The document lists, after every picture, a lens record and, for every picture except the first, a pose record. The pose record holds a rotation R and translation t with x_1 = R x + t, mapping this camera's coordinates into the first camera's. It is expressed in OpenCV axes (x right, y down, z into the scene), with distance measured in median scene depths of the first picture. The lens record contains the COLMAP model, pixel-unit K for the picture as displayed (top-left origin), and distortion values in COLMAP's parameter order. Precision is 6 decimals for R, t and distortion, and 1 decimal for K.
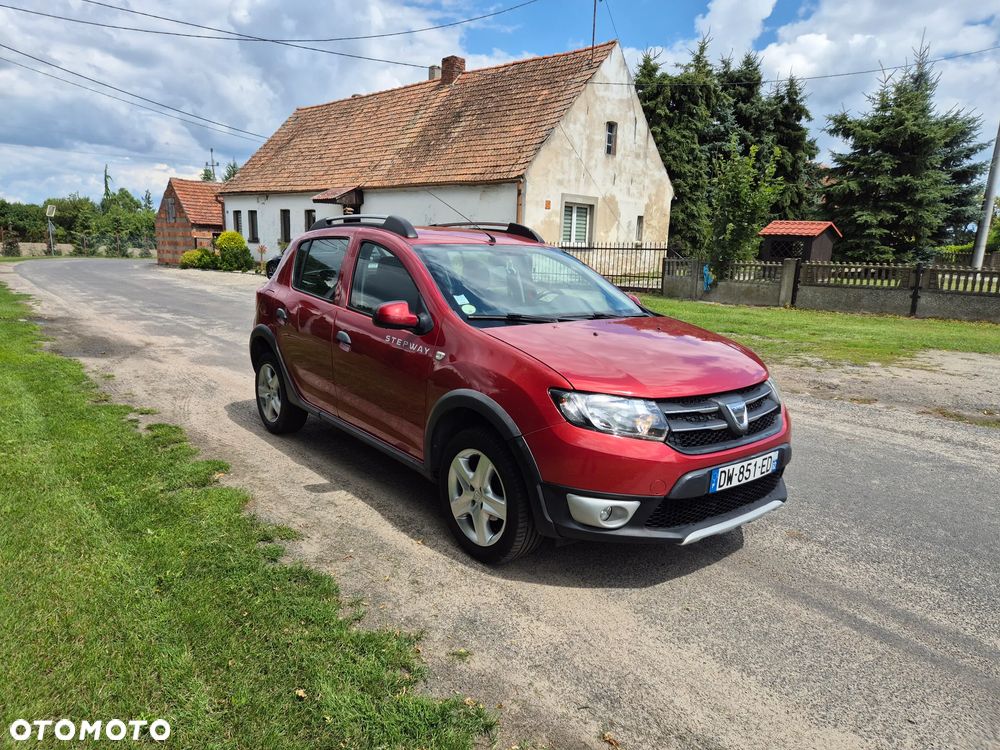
lens RADIAL K [[664.1, 0, 494.9], [0, 664.1, 373.7], [0, 0, 1]] dist [0.069611, -0.056802]
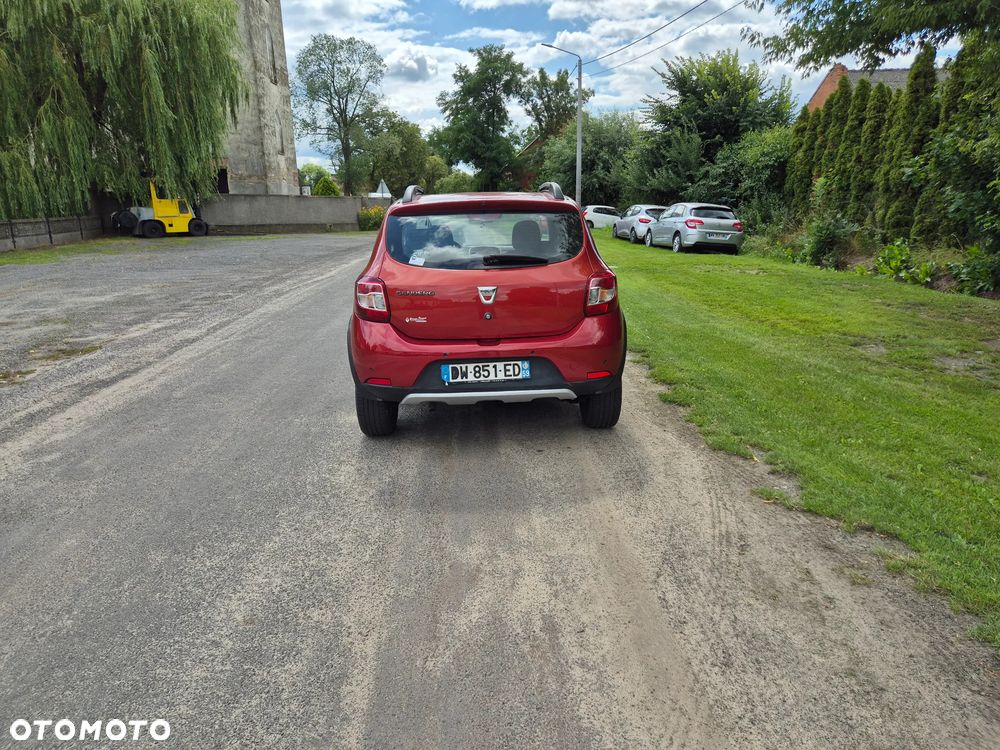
lens RADIAL K [[664.1, 0, 494.9], [0, 664.1, 373.7], [0, 0, 1]] dist [0.069611, -0.056802]
pose [[-0.799000, -0.156668, 0.580564, -0.167047], [0.112129, 0.909715, 0.399808, -0.081101], [-0.590785, 0.384544, -0.709295, 0.394463]]
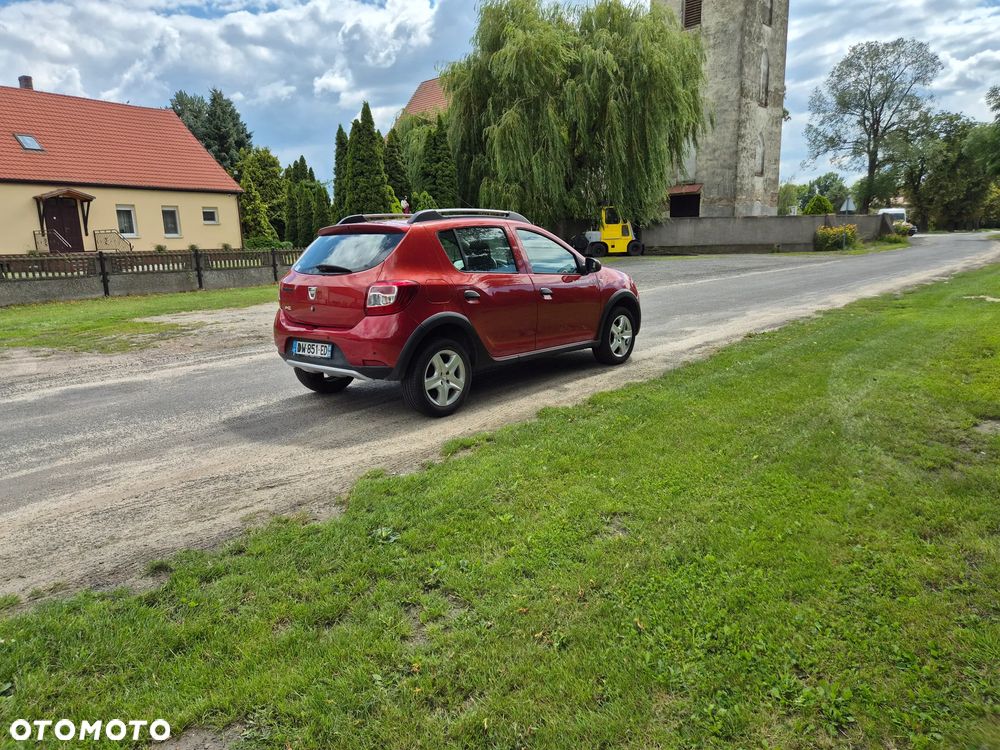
lens RADIAL K [[661.0, 0, 493.3], [0, 661.0, 373.3], [0, 0, 1]] dist [0.061631, -0.056863]
pose [[-0.168151, -0.215425, 0.961934, -0.305453], [0.207755, 0.946166, 0.248211, -0.049599], [-0.963620, 0.241583, -0.114343, 0.238900]]
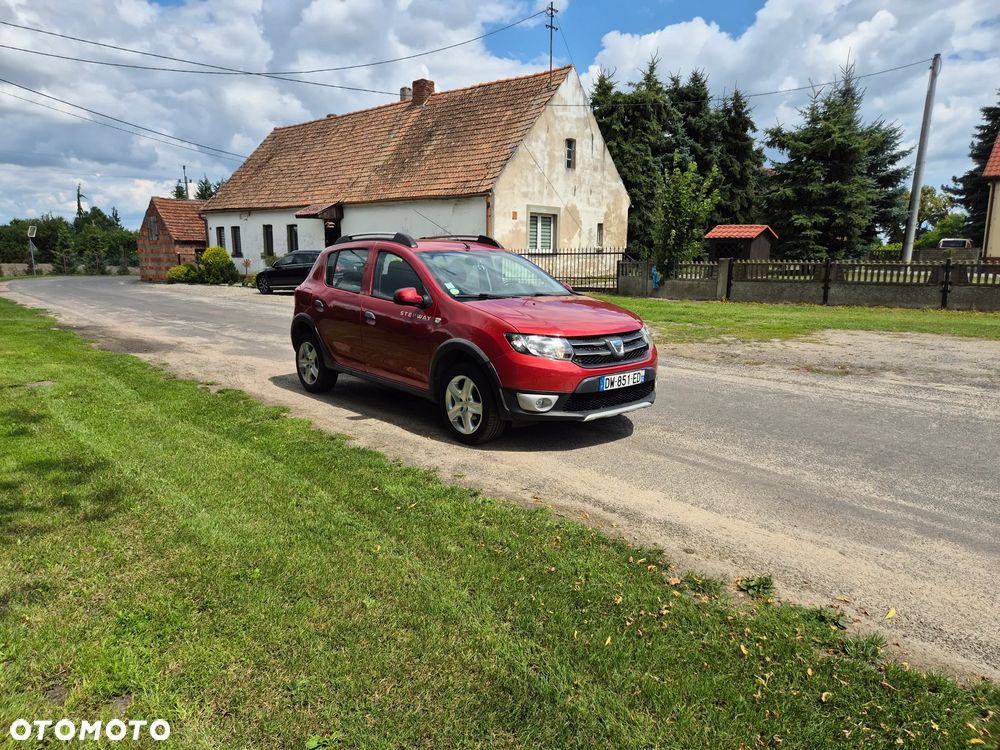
lens RADIAL K [[664.1, 0, 494.9], [0, 664.1, 373.7], [0, 0, 1]] dist [0.069611, -0.056802]
pose [[0.998831, -0.032129, 0.036119, -0.001093], [0.032575, 0.999399, -0.011836, 0.018180], [-0.035717, 0.012999, 0.999277, -0.087711]]
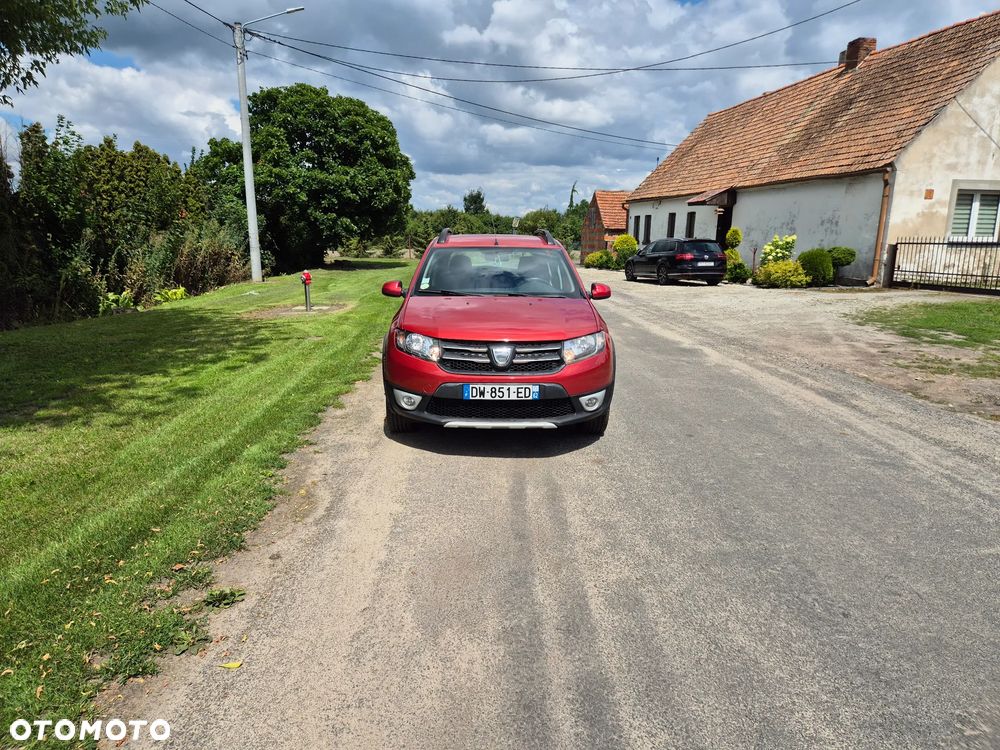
lens RADIAL K [[664.1, 0, 494.9], [0, 664.1, 373.7], [0, 0, 1]] dist [0.069611, -0.056802]
pose [[0.796741, 0.103239, -0.595438, 0.167949], [-0.103631, 0.994045, 0.033684, 0.006863], [0.595369, 0.034869, 0.802695, -0.032295]]
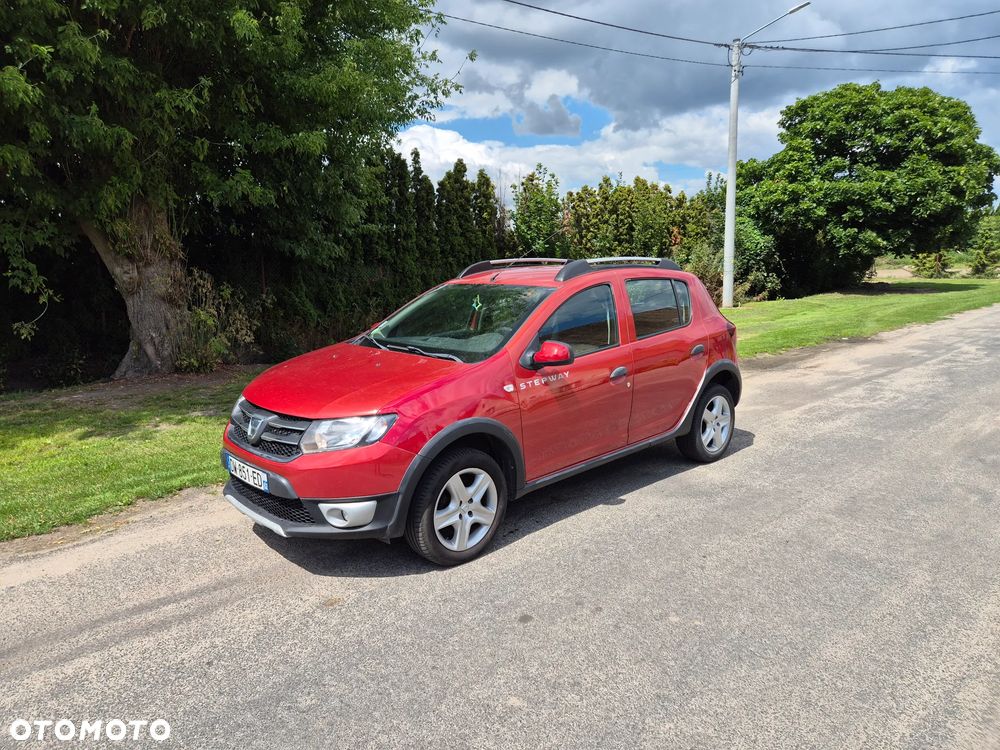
lens RADIAL K [[664.1, 0, 494.9], [0, 664.1, 373.7], [0, 0, 1]] dist [0.069611, -0.056802]
pose [[0.073062, 0.141572, -0.987228, 0.210979], [-0.169126, 0.977296, 0.127631, -0.035210], [0.982883, 0.157641, 0.095347, 0.171679]]
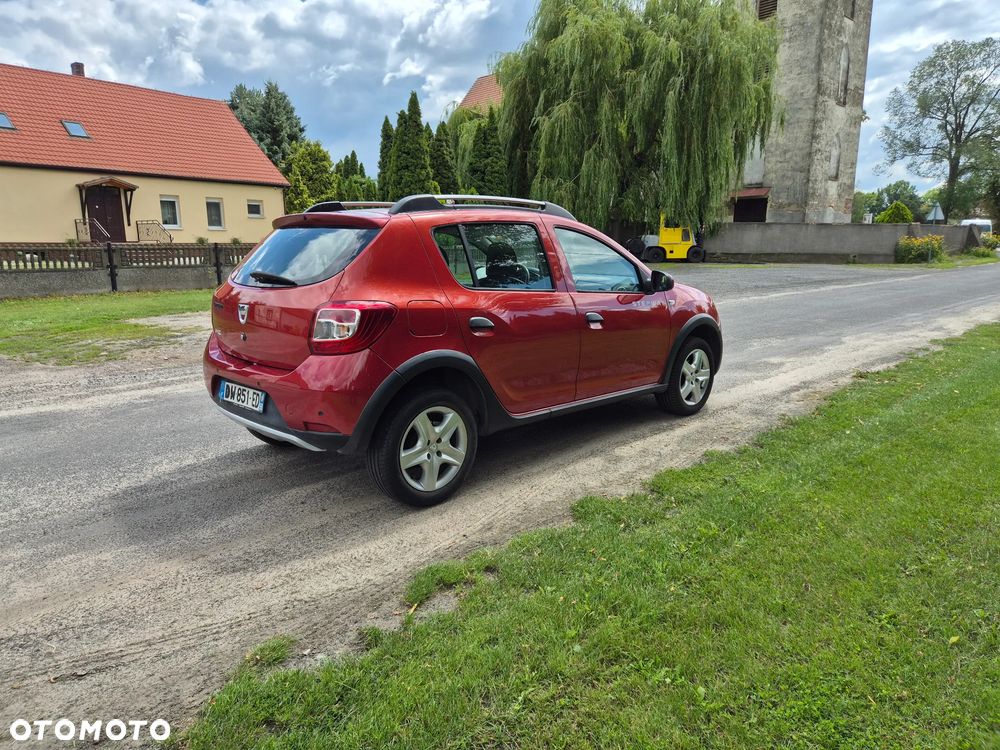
lens RADIAL K [[660.0, 0, 500.1], [0, 660.0, 375.4], [0, 0, 1]] dist [0.064505, -0.056401]
pose [[-0.099850, -0.222752, 0.969748, -0.225347], [0.184749, 0.953520, 0.238048, -0.043853], [-0.977700, 0.202929, -0.054056, 0.218759]]
